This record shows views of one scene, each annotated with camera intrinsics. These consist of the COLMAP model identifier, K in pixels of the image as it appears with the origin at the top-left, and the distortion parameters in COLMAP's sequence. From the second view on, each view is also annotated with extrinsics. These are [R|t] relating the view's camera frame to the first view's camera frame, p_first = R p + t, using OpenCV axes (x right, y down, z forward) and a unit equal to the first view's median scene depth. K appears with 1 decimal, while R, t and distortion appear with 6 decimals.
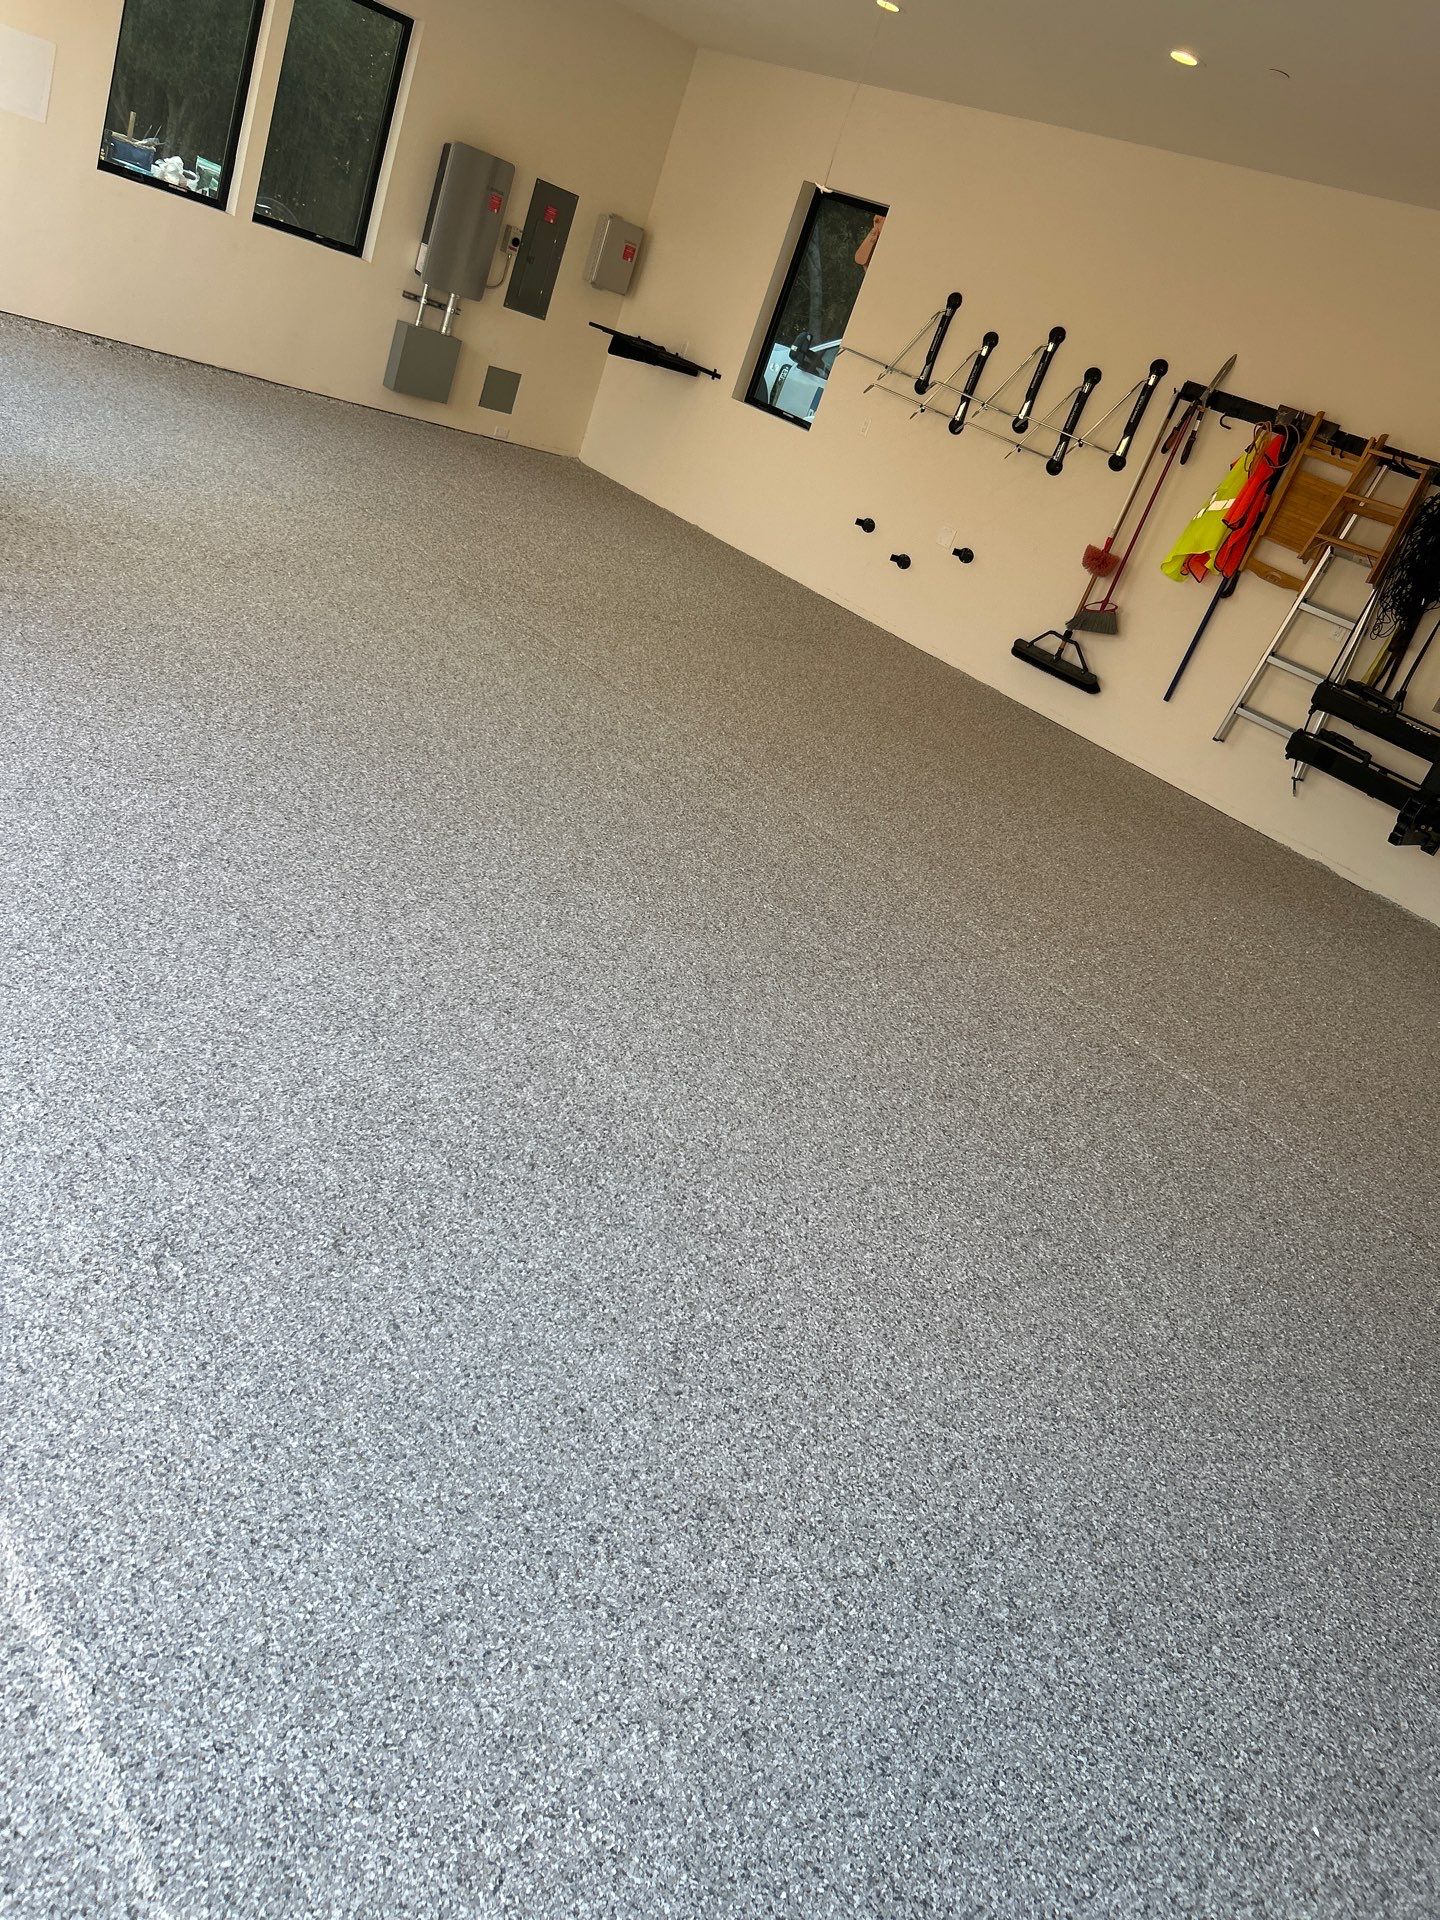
lens RADIAL K [[1445.0, 0, 712.8], [0, 1445.0, 961.1], [0, 0, 1]] dist [0.039535, -0.045342]
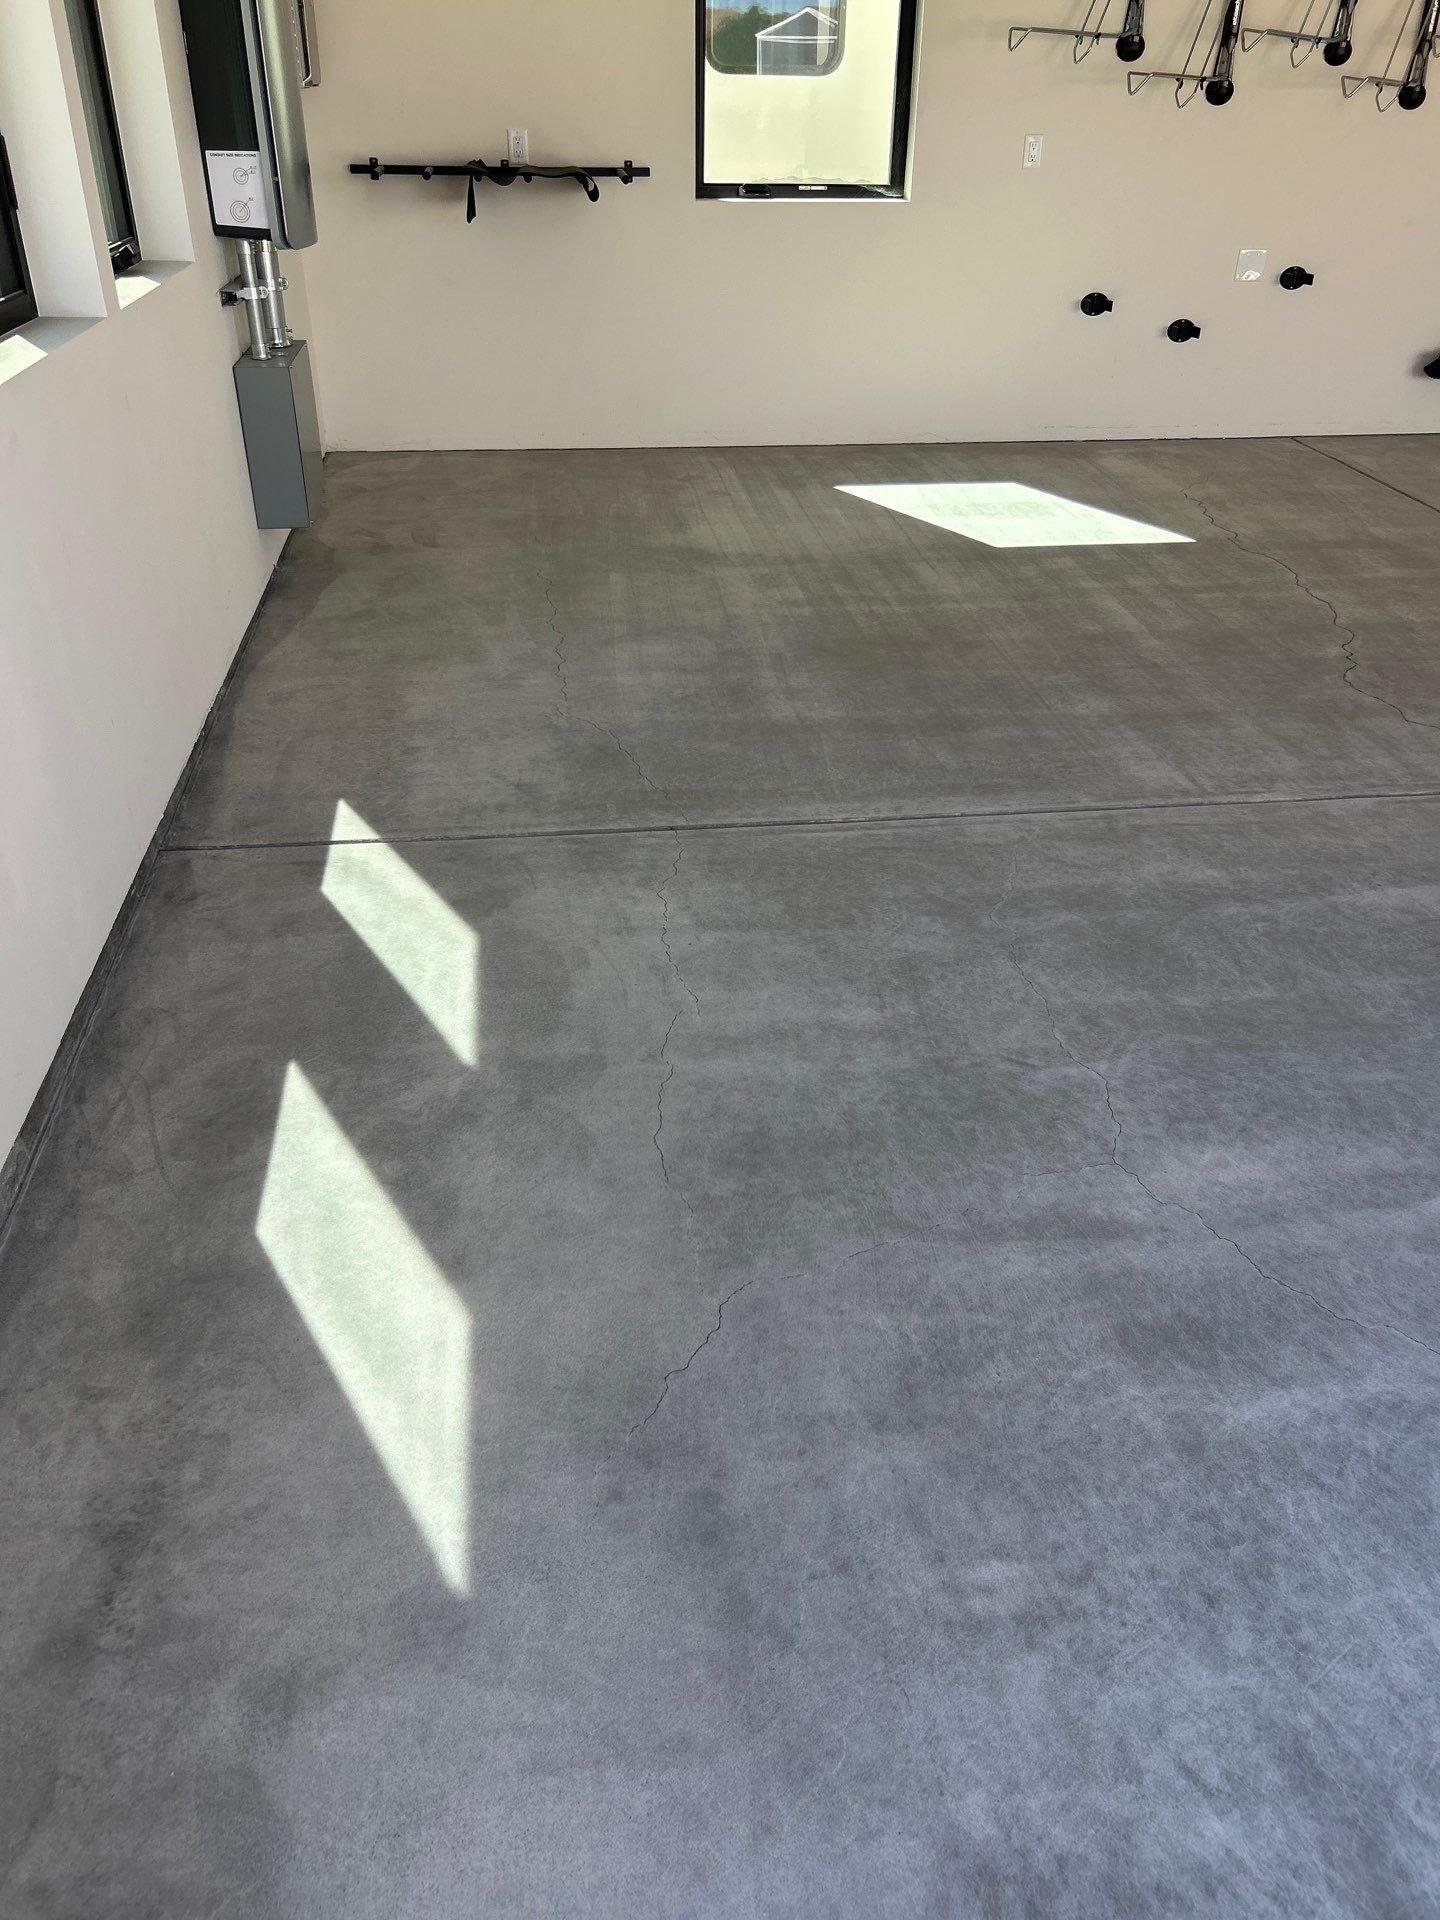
lens RADIAL K [[1445.0, 0, 727.0], [0, 1445.0, 955.2], [0, 0, 1]] dist [0.039535, -0.045342]
pose [[0.516845, -0.687385, 0.510268, -0.569747], [0.502620, 0.726158, 0.469114, -0.548499], [-0.692997, 0.014012, 0.720805, 0.768778]]
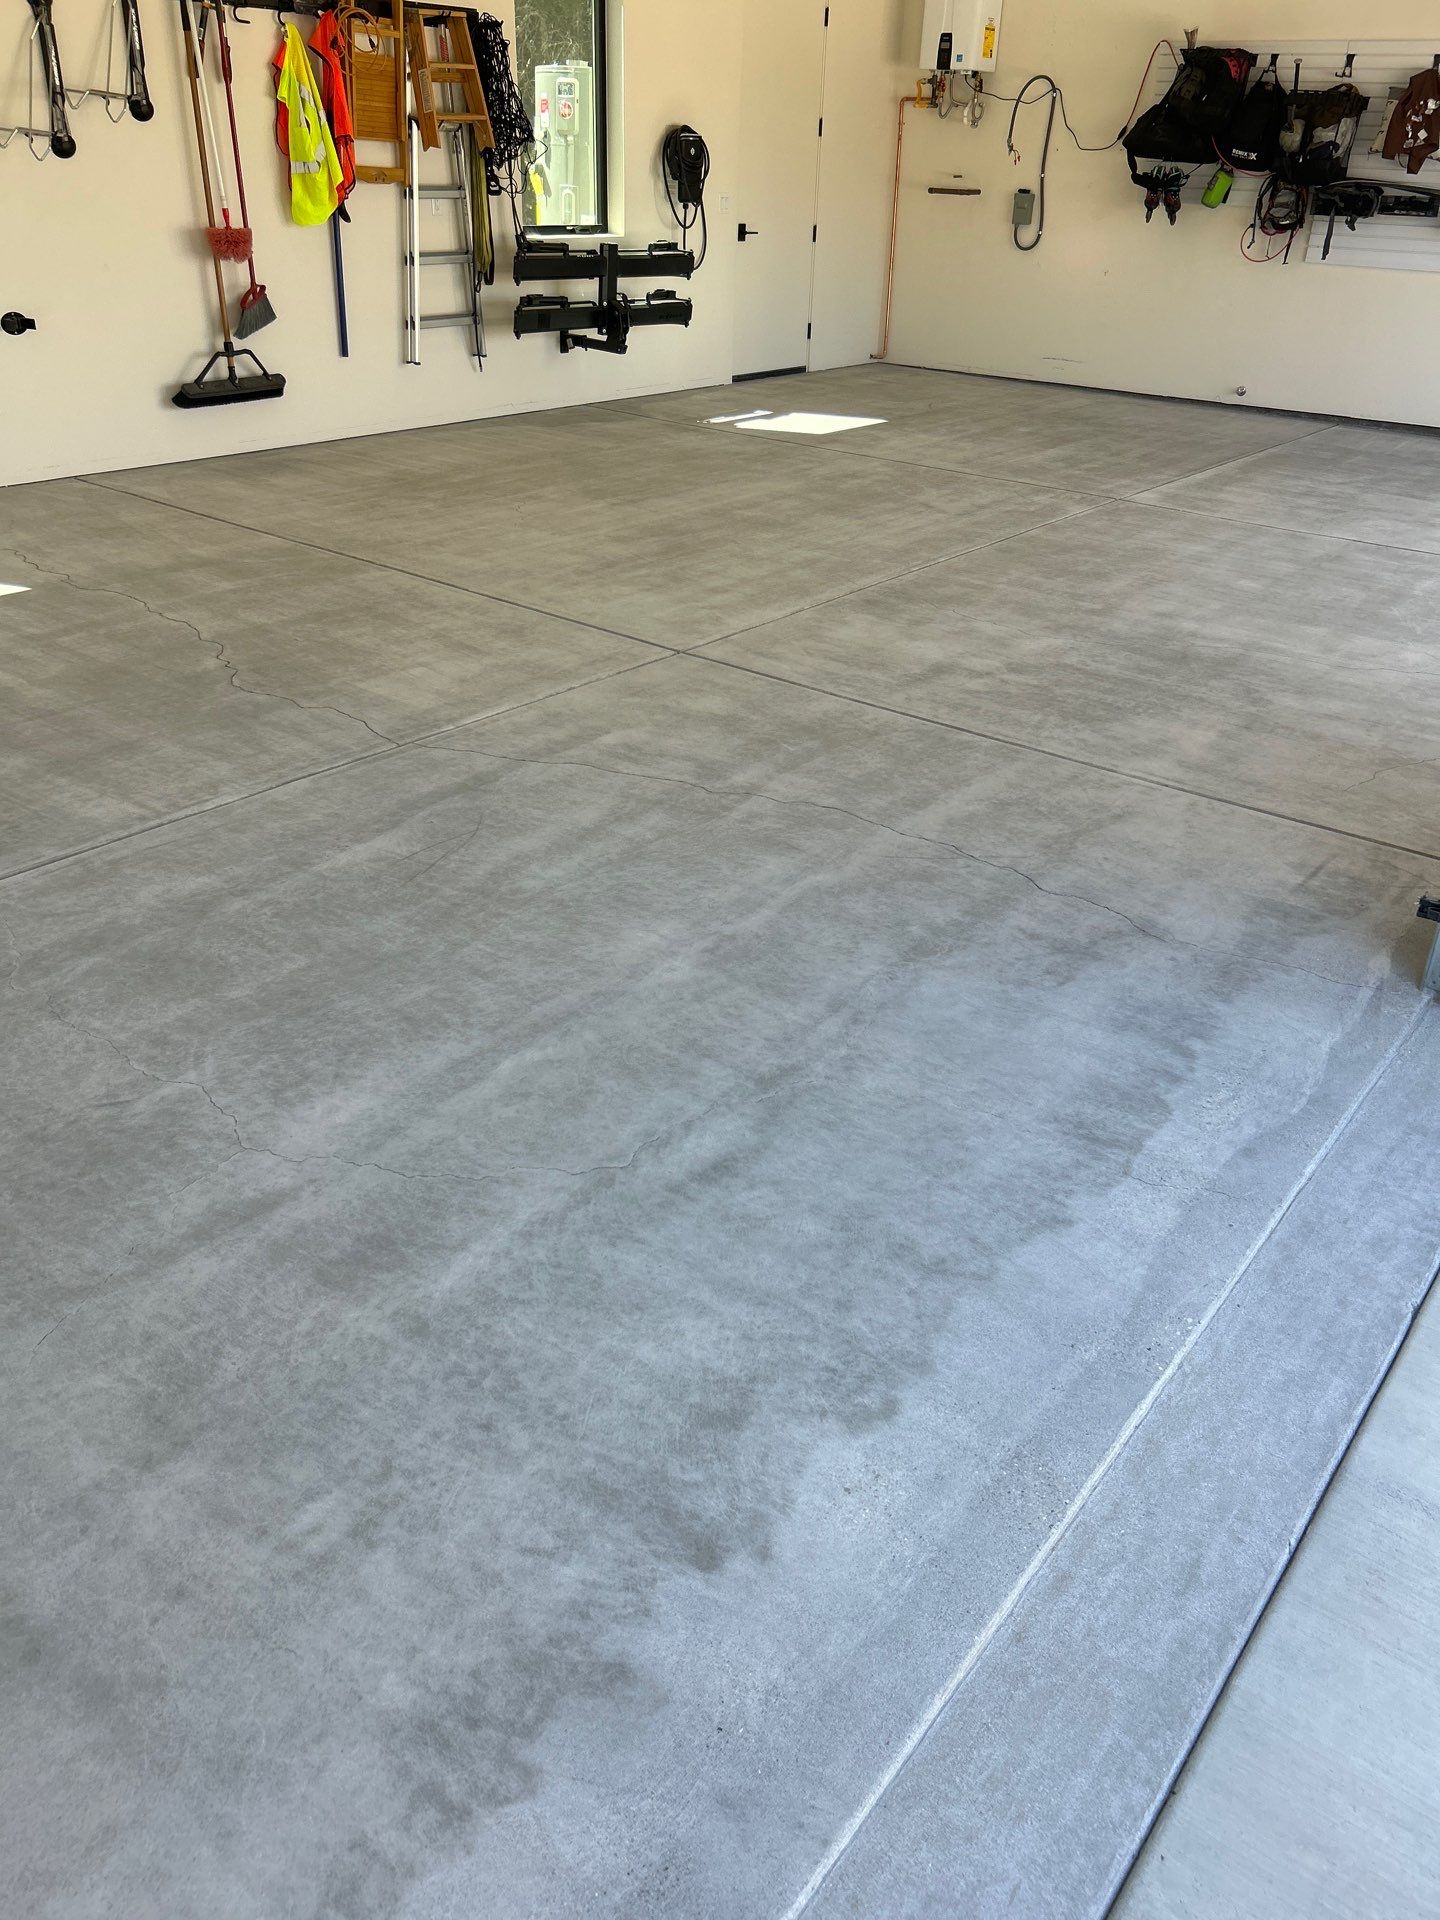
lens RADIAL K [[1445.0, 0, 730.8], [0, 1445.0, 961.6], [0, 0, 1]] dist [0.039535, -0.045342]
pose [[-0.185977, -0.741520, 0.644641, -0.596095], [0.315584, 0.576244, 0.753889, -0.564300], [-0.930494, 0.343644, 0.126844, 0.775484]]
